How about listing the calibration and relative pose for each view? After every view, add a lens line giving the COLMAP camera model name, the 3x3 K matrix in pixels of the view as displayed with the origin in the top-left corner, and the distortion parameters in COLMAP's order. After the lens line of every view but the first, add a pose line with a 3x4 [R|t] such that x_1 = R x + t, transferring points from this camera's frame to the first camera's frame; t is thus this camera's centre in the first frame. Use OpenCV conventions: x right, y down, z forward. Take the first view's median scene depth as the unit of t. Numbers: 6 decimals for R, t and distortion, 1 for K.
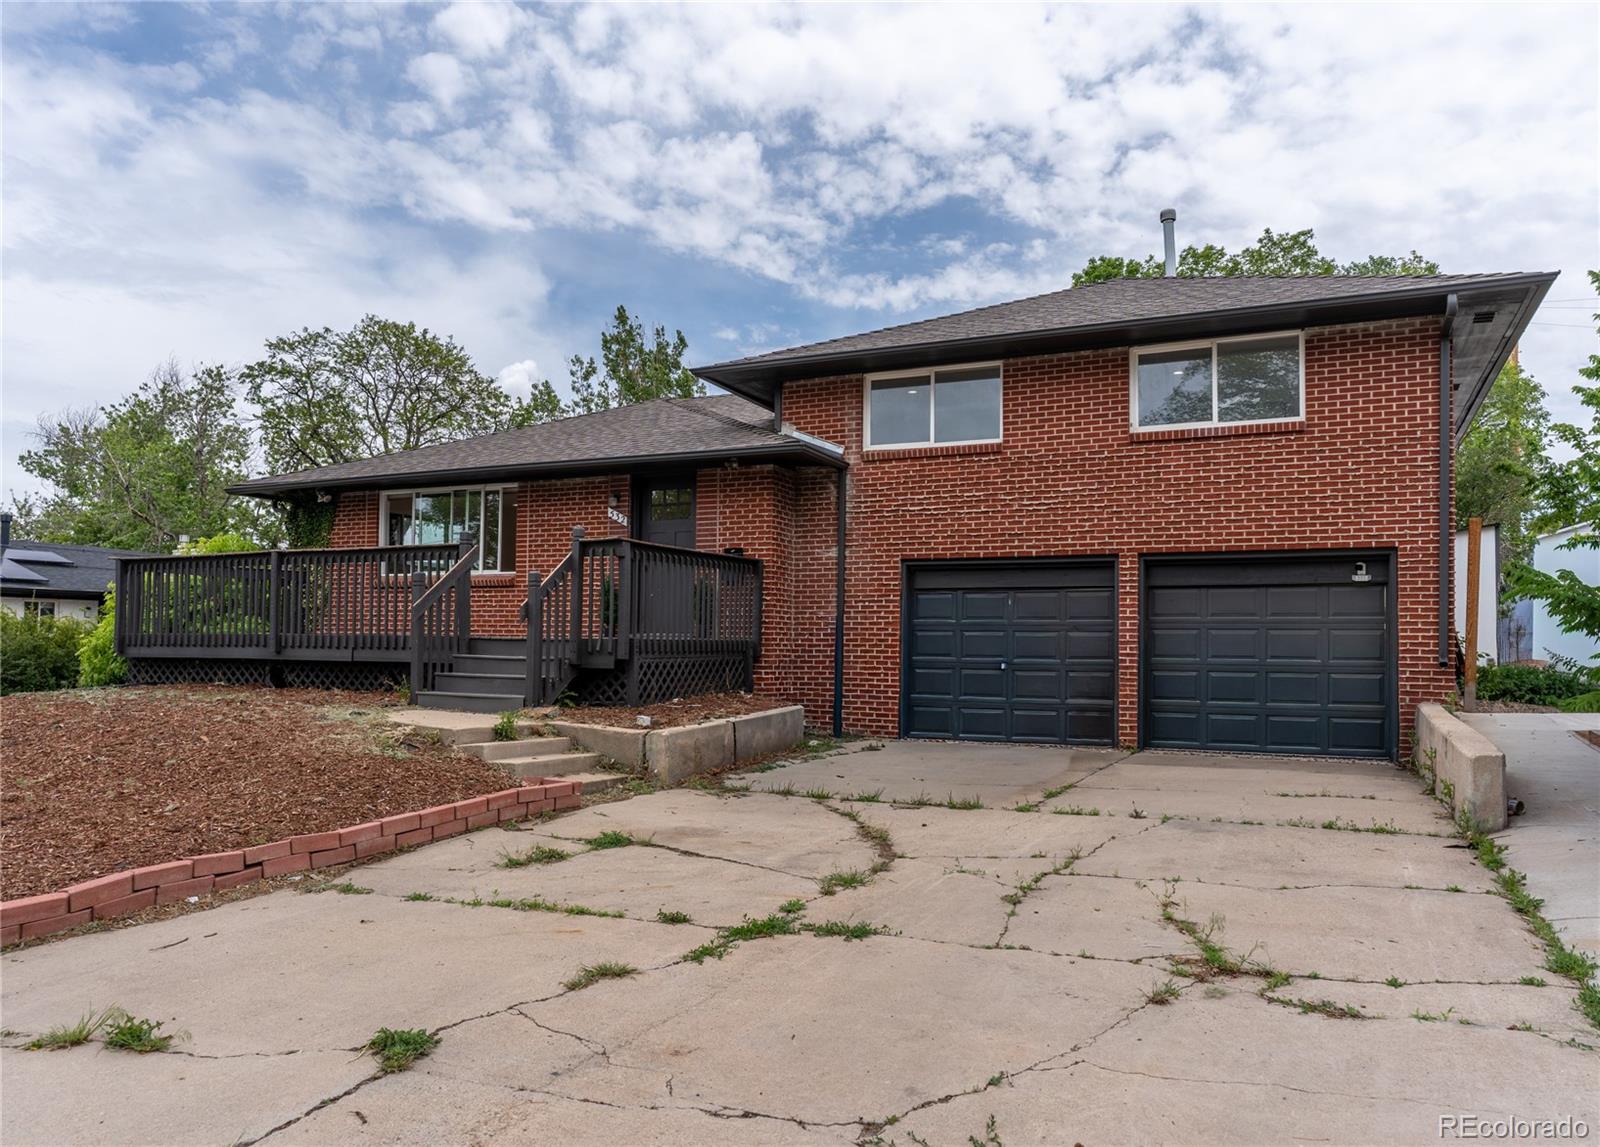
lens RADIAL K [[1148.2, 0, 802.1], [0, 1148.2, 579.6], [0, 0, 1]] dist [-0.007136, -0.003953]
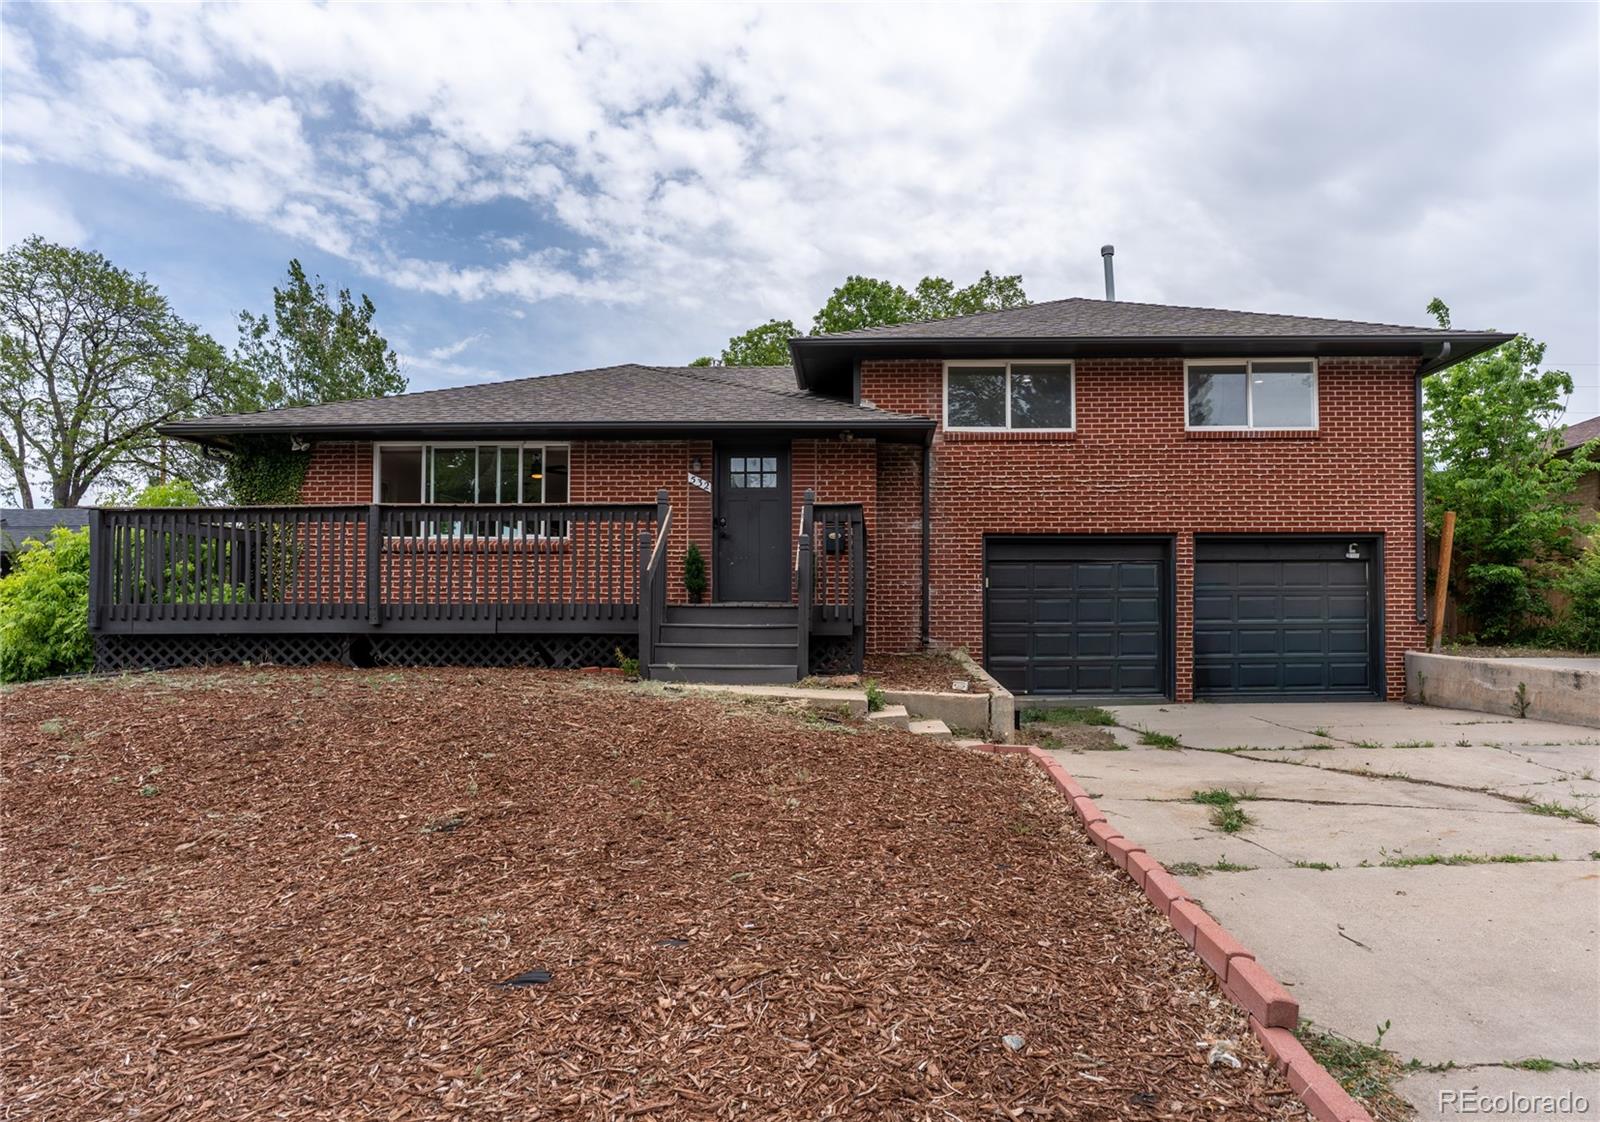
lens RADIAL K [[1032.7, 0, 762.1], [0, 1032.7, 591.5], [0, 0, 1]] dist [-0.010525, 0.010075]
pose [[0.909763, 0.000406, 0.415127, -0.164682], [-0.013863, 0.999471, 0.029404, 0.003894], [-0.414896, -0.032506, 0.909288, 0.060019]]
